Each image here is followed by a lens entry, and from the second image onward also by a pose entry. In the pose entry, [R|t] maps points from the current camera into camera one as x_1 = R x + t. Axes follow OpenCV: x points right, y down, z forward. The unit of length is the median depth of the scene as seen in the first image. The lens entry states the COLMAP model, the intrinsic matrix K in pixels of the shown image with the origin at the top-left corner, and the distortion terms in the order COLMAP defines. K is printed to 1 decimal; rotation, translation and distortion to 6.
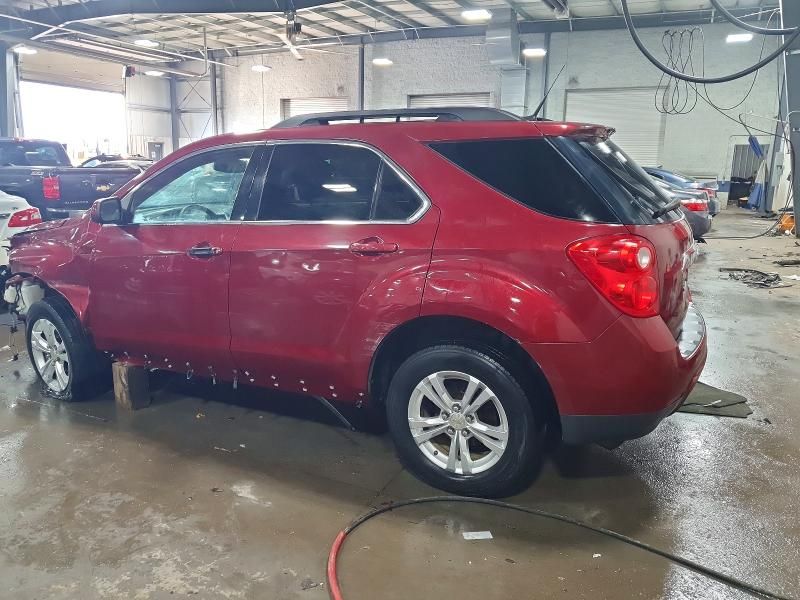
lens RADIAL K [[675.4, 0, 401.9], [0, 675.4, 326.2], [0, 0, 1]] dist [-0.001230, 0.003592]
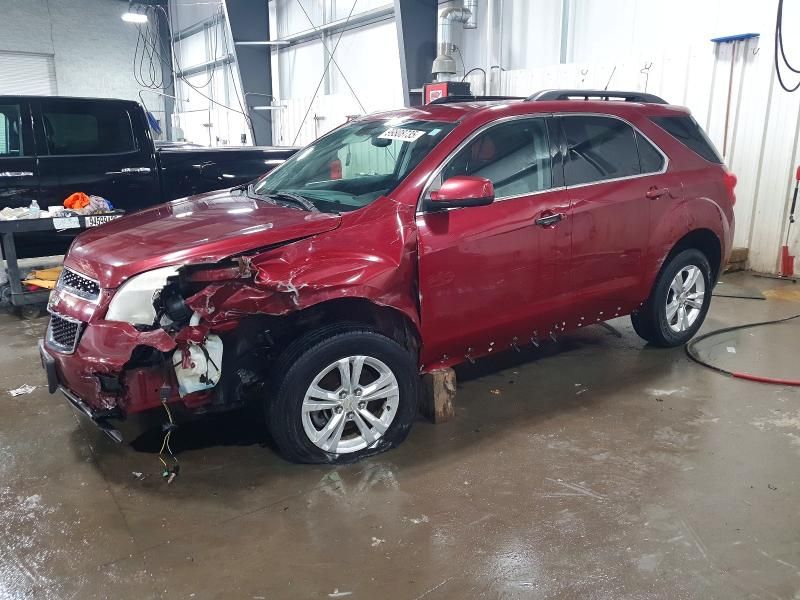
lens RADIAL K [[675.4, 0, 401.9], [0, 675.4, 326.2], [0, 0, 1]] dist [-0.001230, 0.003592]
pose [[0.422122, -0.250010, 0.871383, -1.403490], [0.230264, 0.959264, 0.163679, -0.180060], [-0.876808, 0.131556, 0.462495, 0.770643]]
